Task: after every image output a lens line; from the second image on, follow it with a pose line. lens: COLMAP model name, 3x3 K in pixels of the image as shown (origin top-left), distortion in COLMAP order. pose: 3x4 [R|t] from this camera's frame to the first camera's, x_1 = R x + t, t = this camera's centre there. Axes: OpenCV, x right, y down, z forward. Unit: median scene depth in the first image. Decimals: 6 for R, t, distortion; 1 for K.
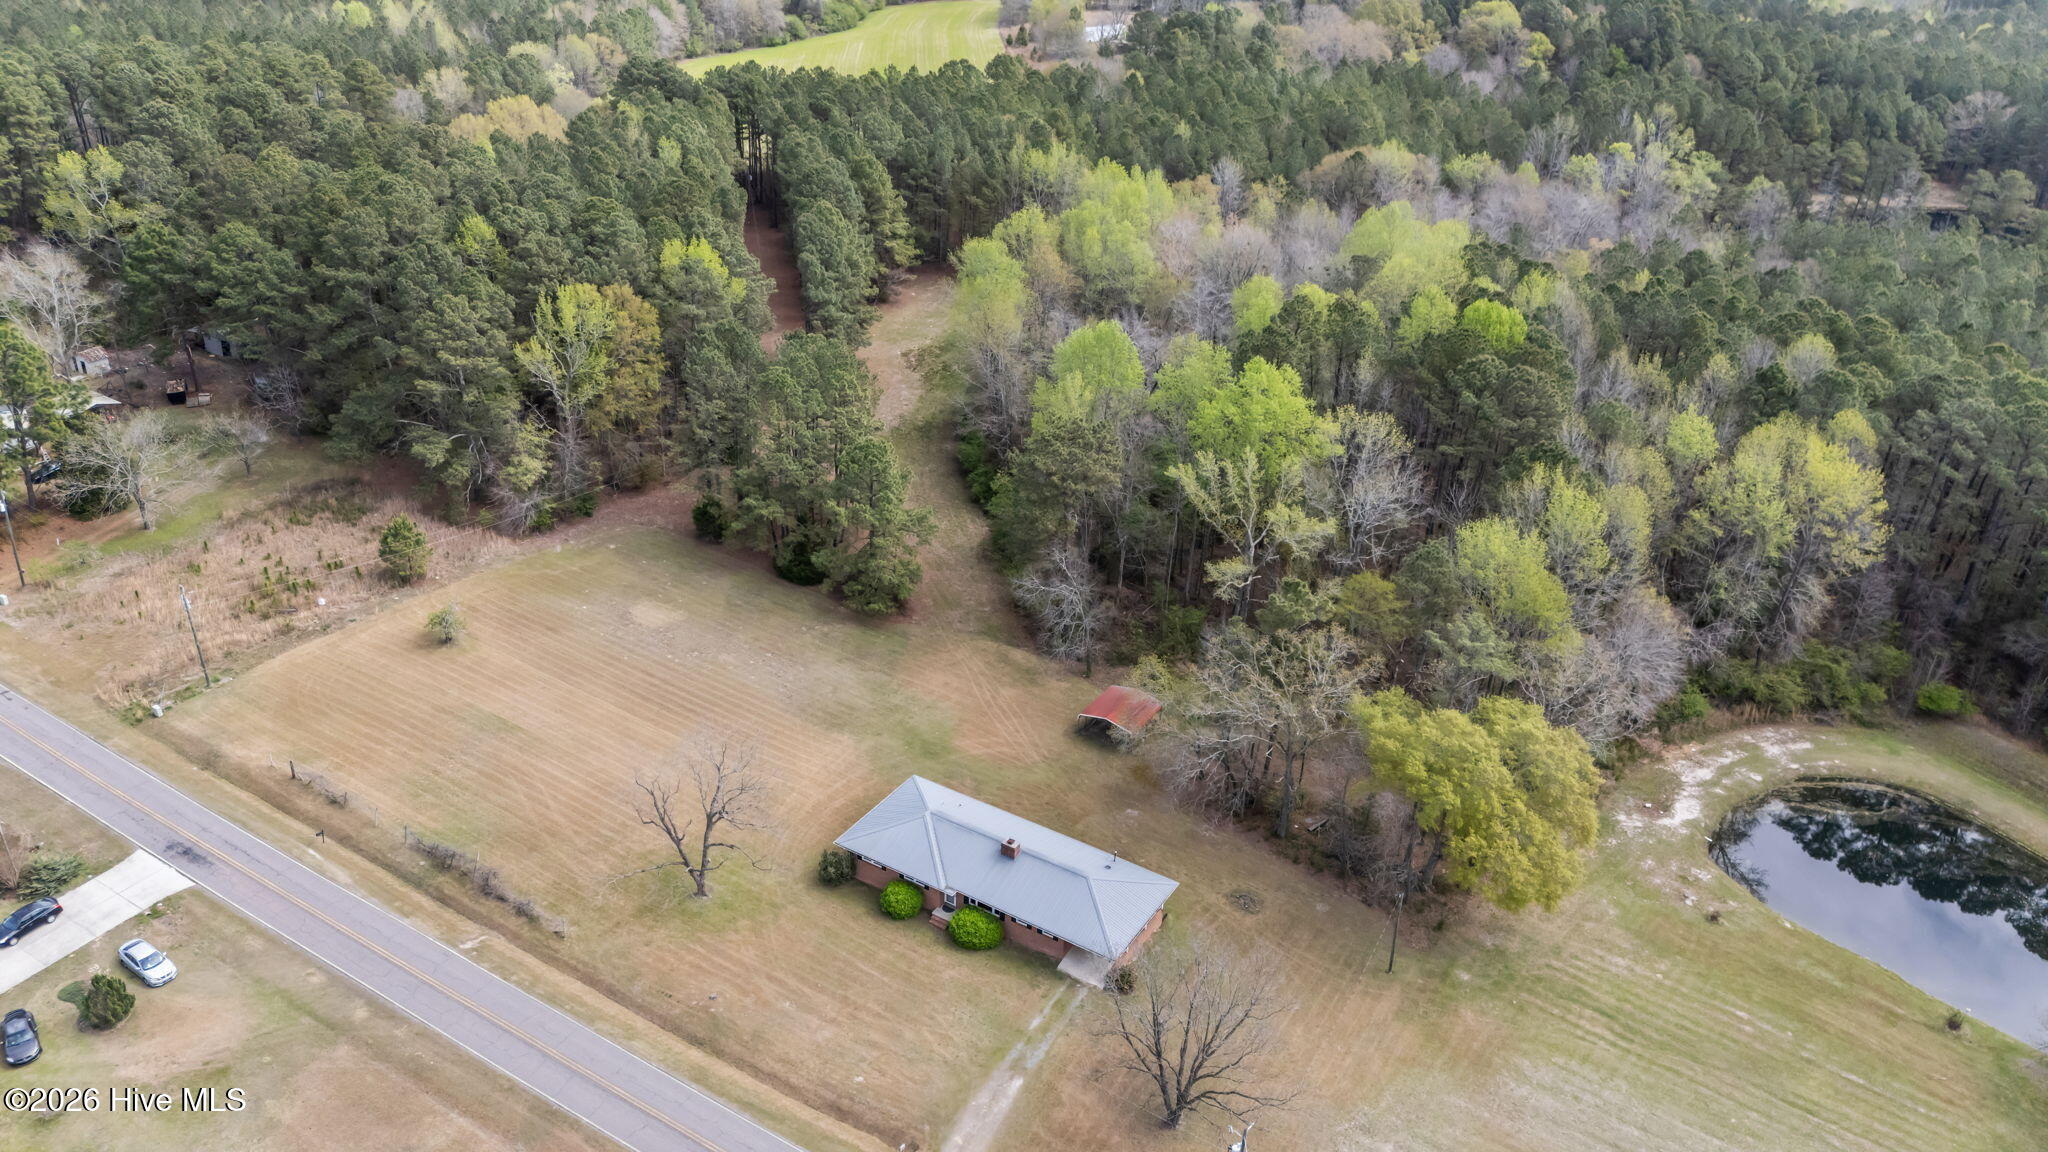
lens RADIAL K [[1494.2, 0, 1024.0], [0, 1494.2, 576.0], [0, 0, 1]] dist [0.068939, -0.064786]
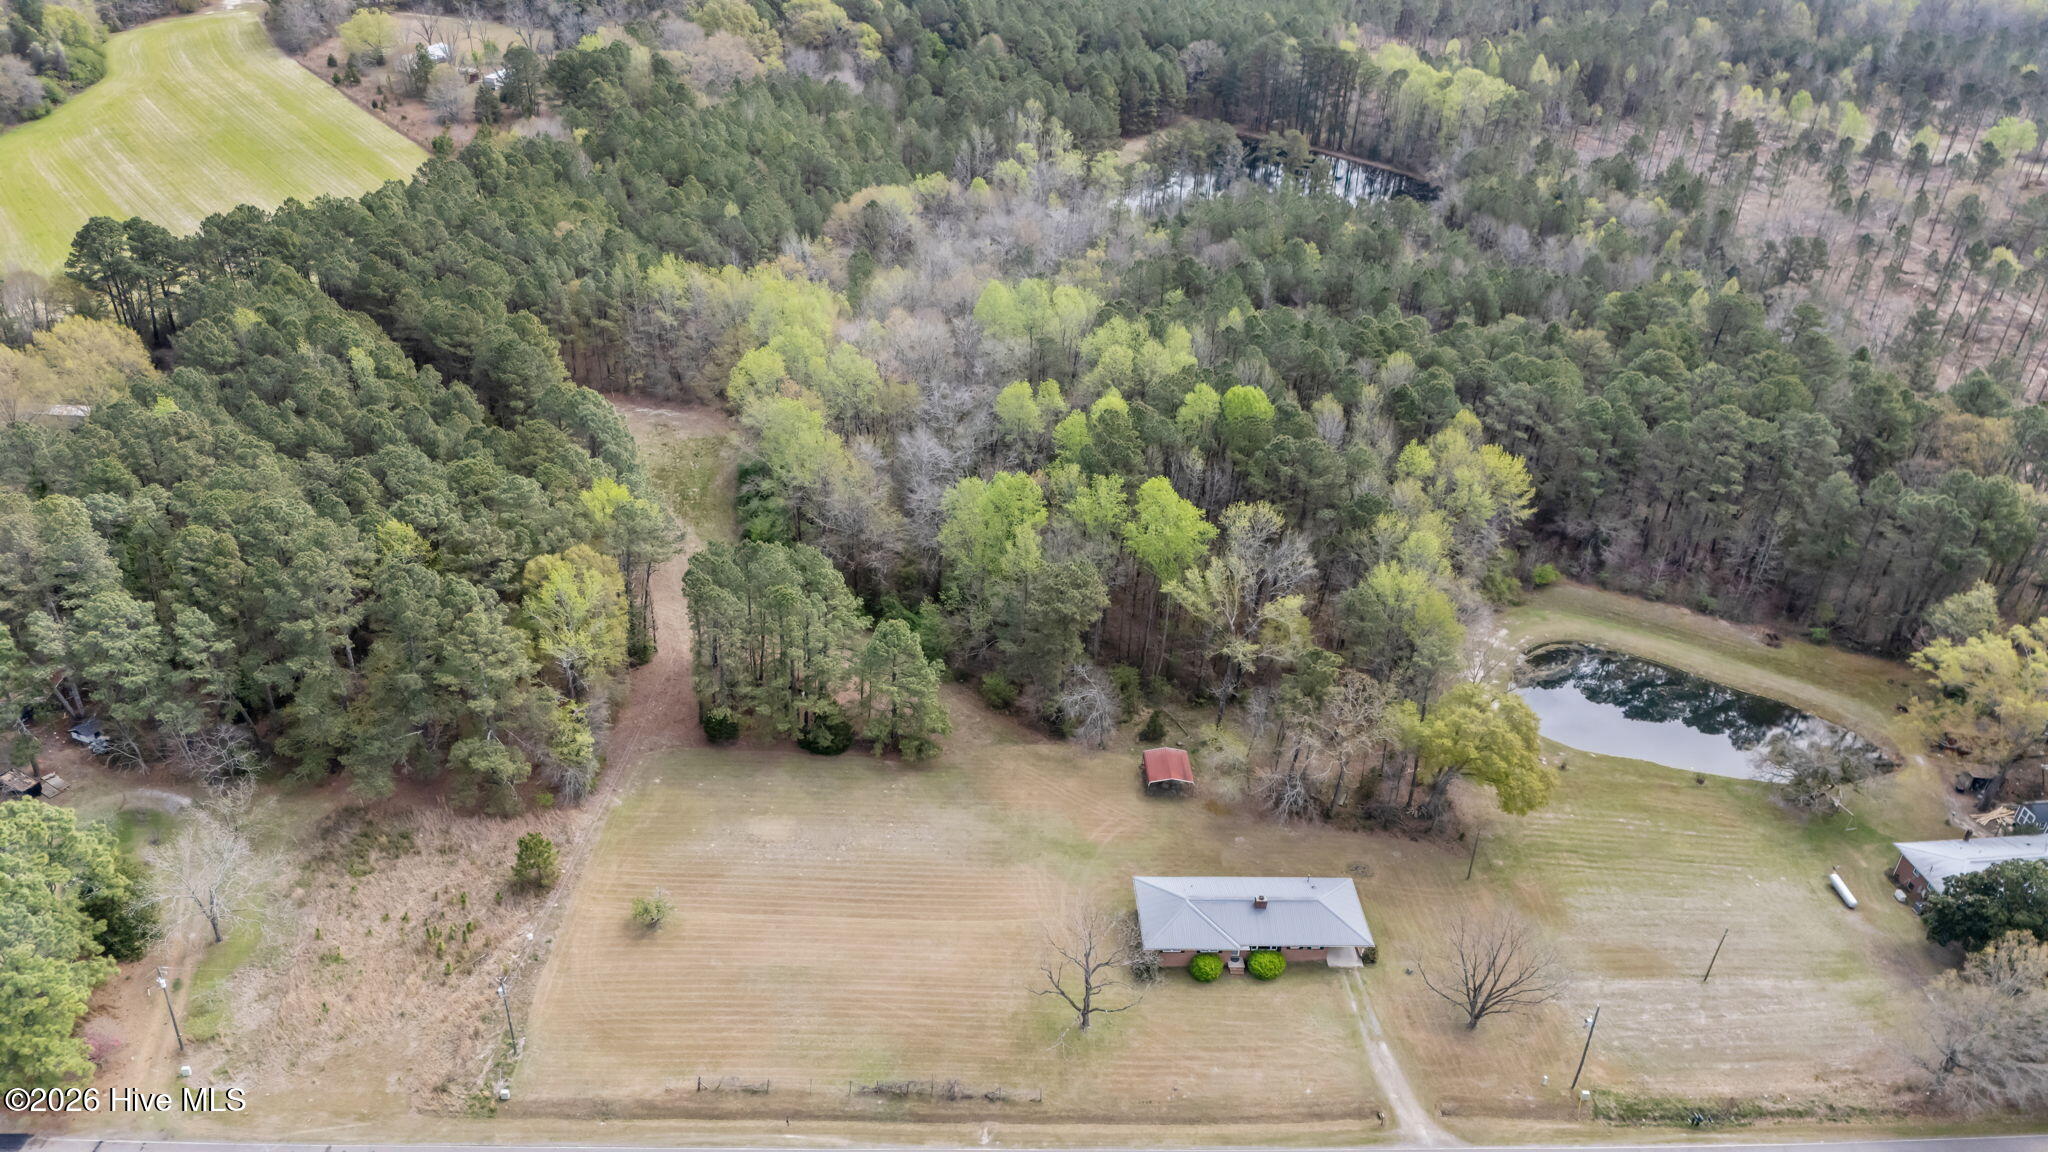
lens RADIAL K [[1481.5, 0, 1024.0], [0, 1481.5, 576.0], [0, 0, 1]] dist [0.037142, -0.001555]
pose [[0.832026, -0.295528, 0.469463, -0.764119], [0.253862, 0.955310, 0.151451, -0.383606], [-0.493241, -0.006833, 0.869866, -0.113660]]
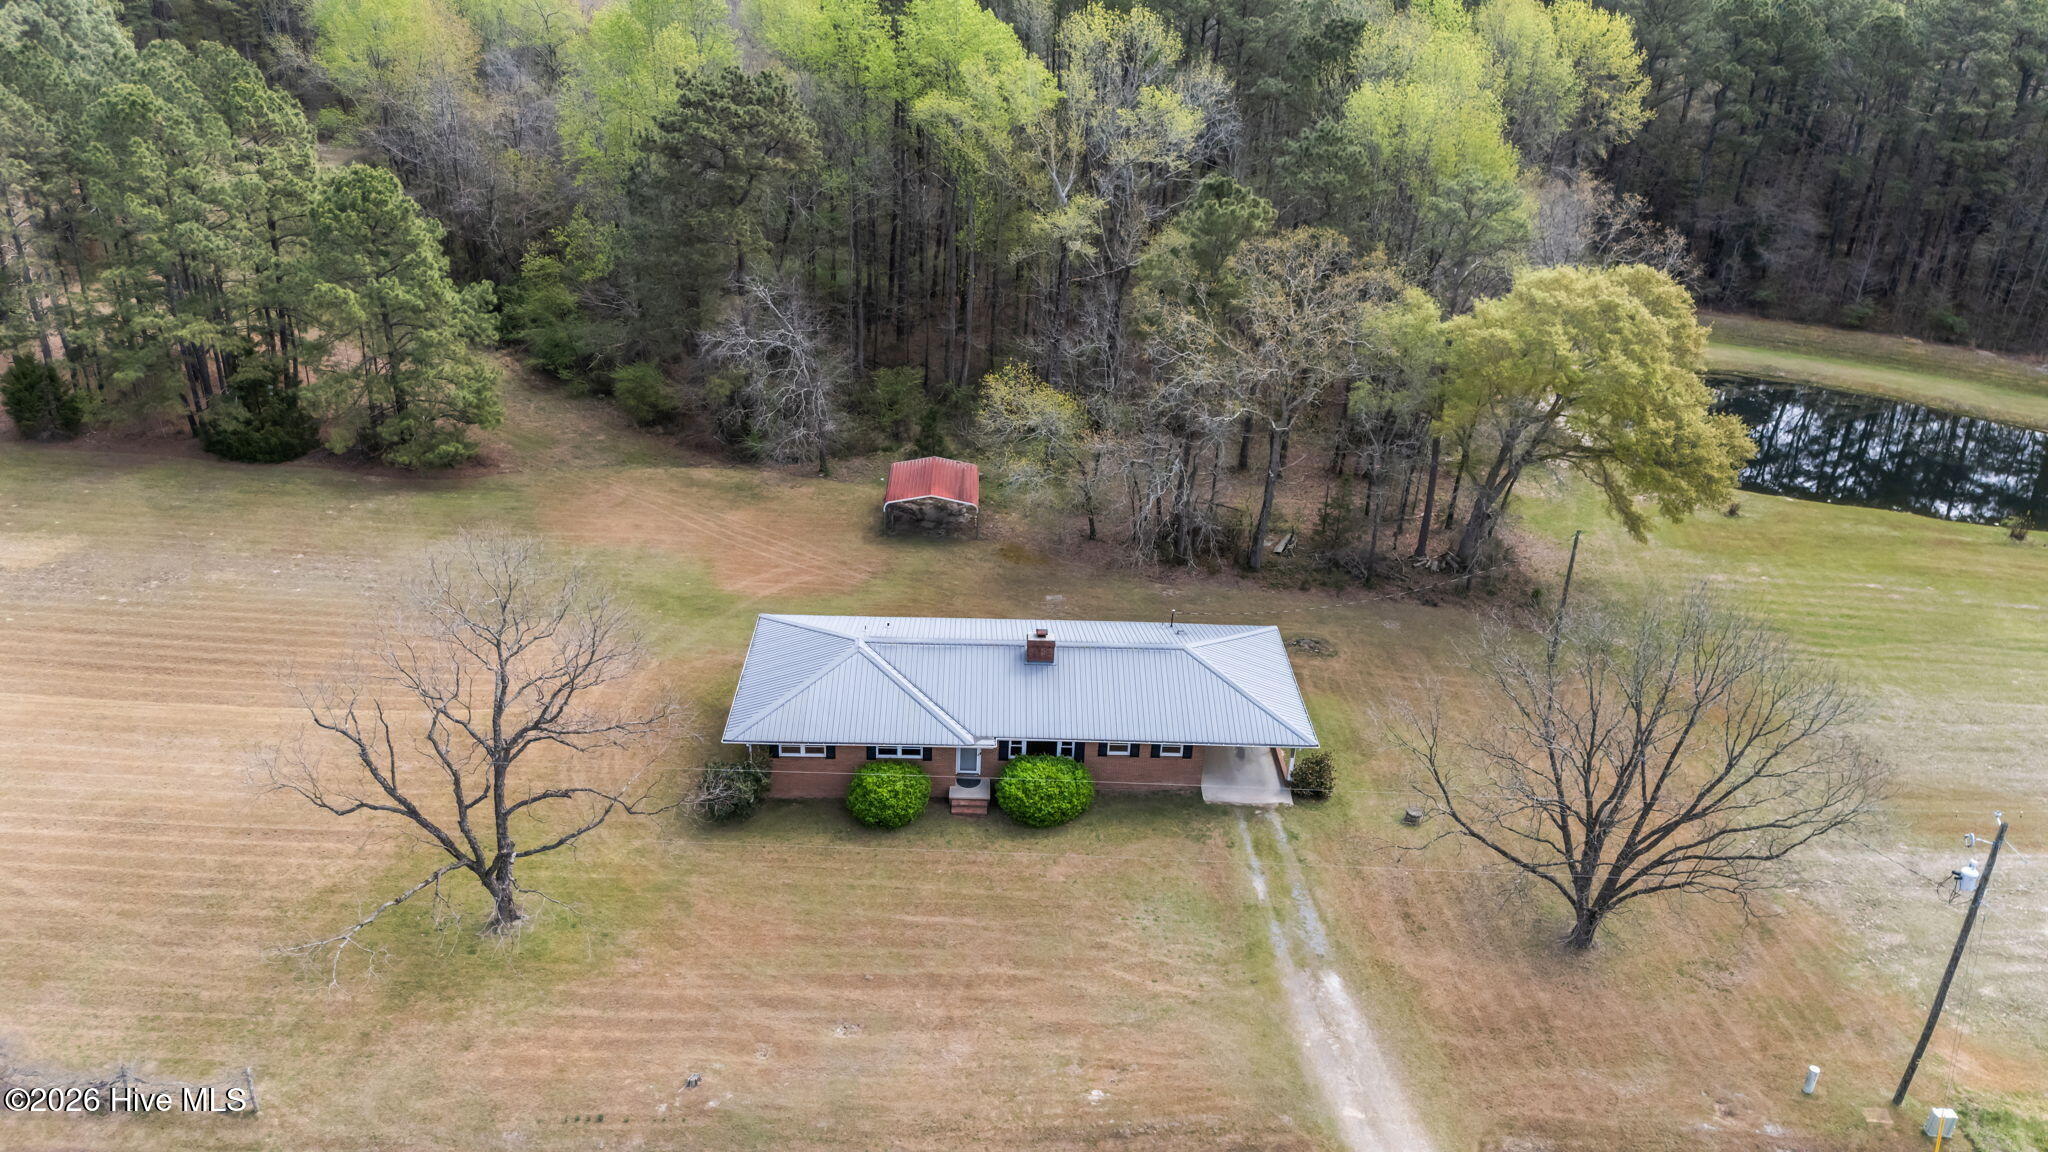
lens RADIAL K [[1494.2, 0, 1024.0], [0, 1494.2, 576.0], [0, 0, 1]] dist [0.068939, -0.064786]
pose [[0.844990, -0.250352, 0.472562, -0.276755], [0.246354, 0.966536, 0.071541, 0.113193], [-0.474659, 0.055966, 0.878389, 0.497066]]
